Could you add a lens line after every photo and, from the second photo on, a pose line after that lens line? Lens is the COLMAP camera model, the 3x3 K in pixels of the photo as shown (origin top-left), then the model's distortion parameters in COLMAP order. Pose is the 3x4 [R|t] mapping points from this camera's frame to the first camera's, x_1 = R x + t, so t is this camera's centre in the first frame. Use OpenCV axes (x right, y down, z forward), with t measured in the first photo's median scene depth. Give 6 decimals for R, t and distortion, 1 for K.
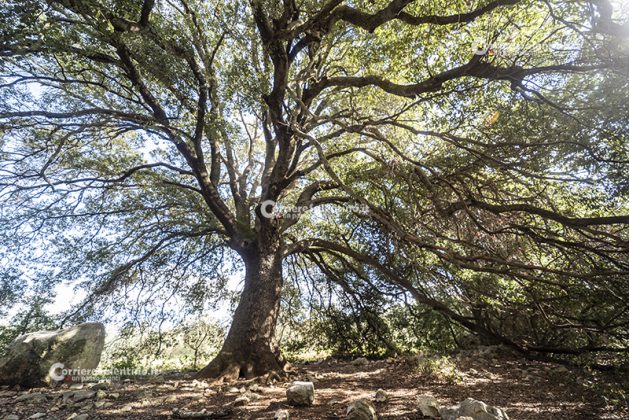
lens RADIAL K [[232.9, 0, 314.5], [0, 232.9, 210.0], [0, 0, 1]] dist [0.050798, -0.017258]
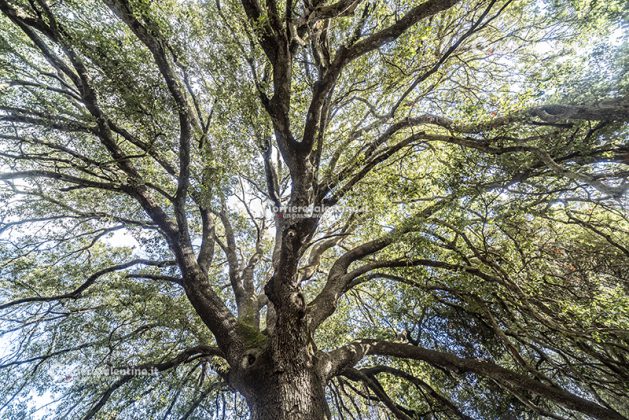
lens RADIAL K [[232.9, 0, 314.5], [0, 232.9, 210.0], [0, 0, 1]] dist [0.050798, -0.017258]
pose [[0.980641, -0.195811, -0.001514, -0.078387], [0.170133, 0.855823, -0.488490, 0.127303], [0.096948, 0.478775, 0.872568, 0.350590]]
